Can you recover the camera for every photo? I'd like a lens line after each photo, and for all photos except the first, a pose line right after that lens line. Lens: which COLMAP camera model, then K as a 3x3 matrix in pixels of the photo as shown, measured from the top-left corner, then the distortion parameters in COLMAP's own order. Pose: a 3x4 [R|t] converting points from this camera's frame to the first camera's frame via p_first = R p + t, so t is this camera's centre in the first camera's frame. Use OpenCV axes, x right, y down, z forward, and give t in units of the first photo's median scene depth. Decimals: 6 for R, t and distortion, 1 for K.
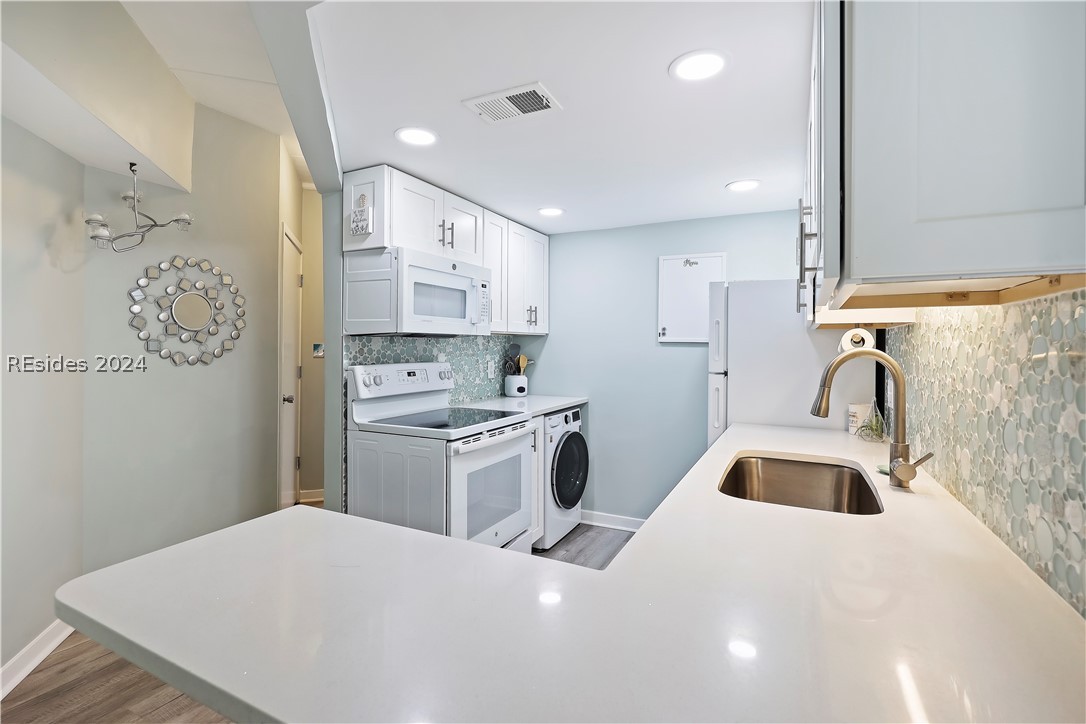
lens RADIAL K [[504.4, 0, 529.1], [0, 504.4, 338.8], [0, 0, 1]] dist [0.000609, 0.000048]
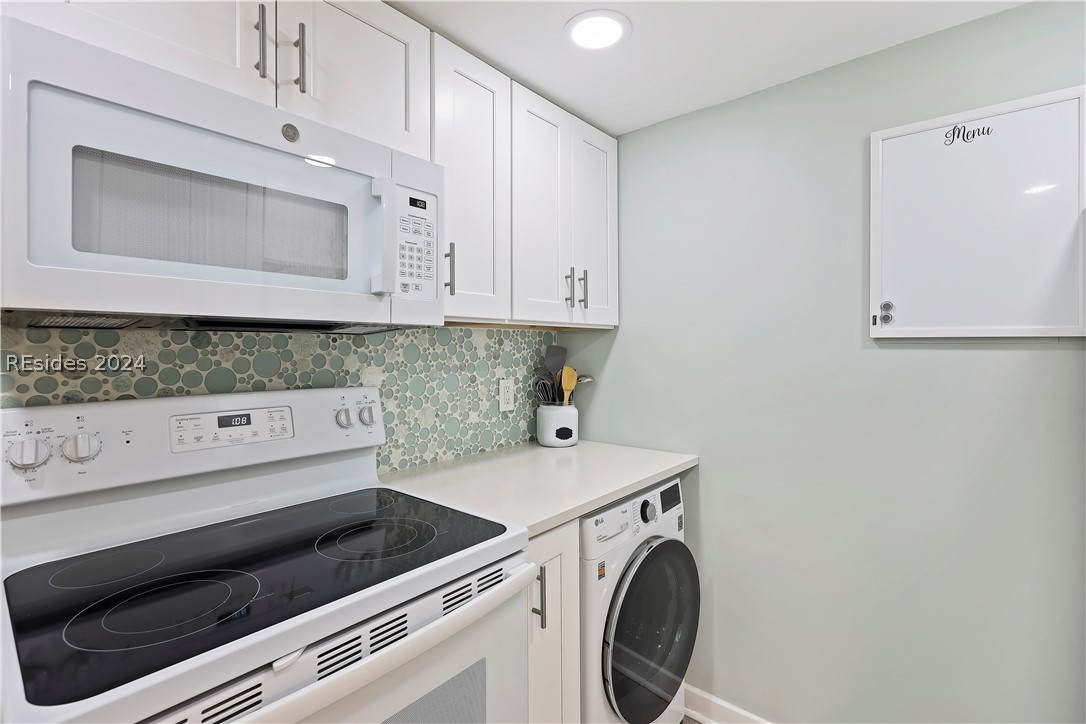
lens RADIAL K [[494.9, 0, 539.8], [0, 494.9, 345.7], [0, 0, 1]] dist [0.002395, -0.000098]
pose [[0.975547, -0.008767, -0.219615, 0.081527], [0.010532, 0.999921, 0.006869, 0.007239], [0.219537, -0.009014, 0.975562, 0.556849]]
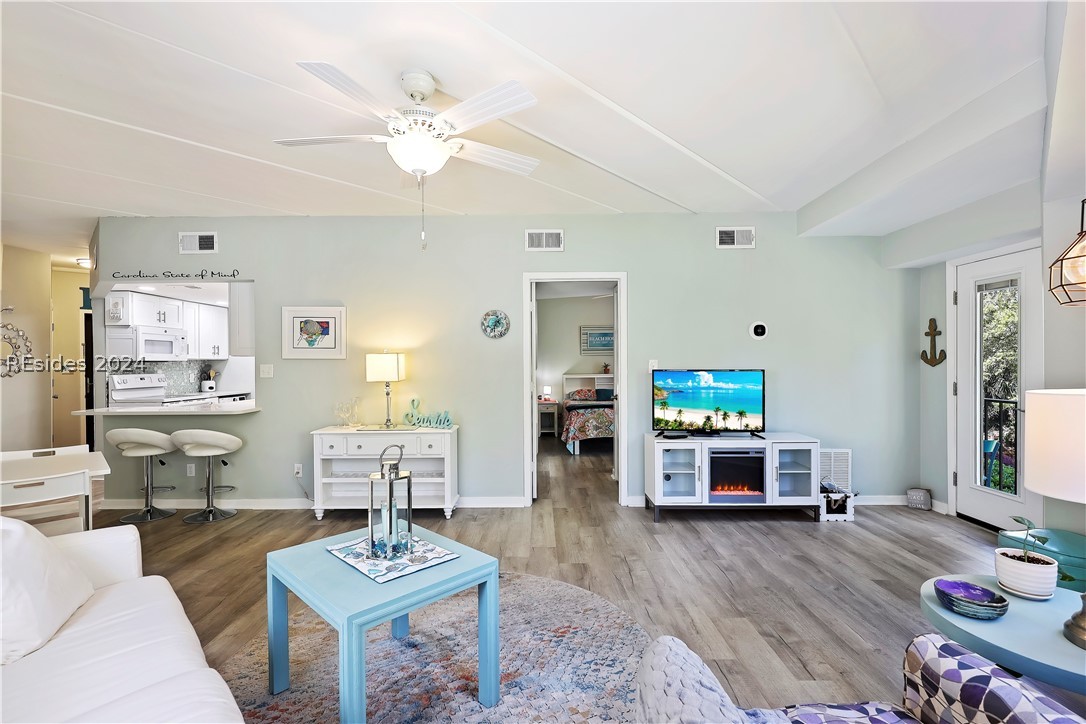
lens RADIAL K [[503.5, 0, 543.0], [0, 503.5, 362.0], [0, 0, 1]] dist [0.002814, 0.000193]
pose [[0.889608, -0.008014, 0.456655, 0.263487], [0.002385, 0.999914, 0.012901, -0.023421], [-0.456719, -0.010388, 0.889550, -1.460309]]
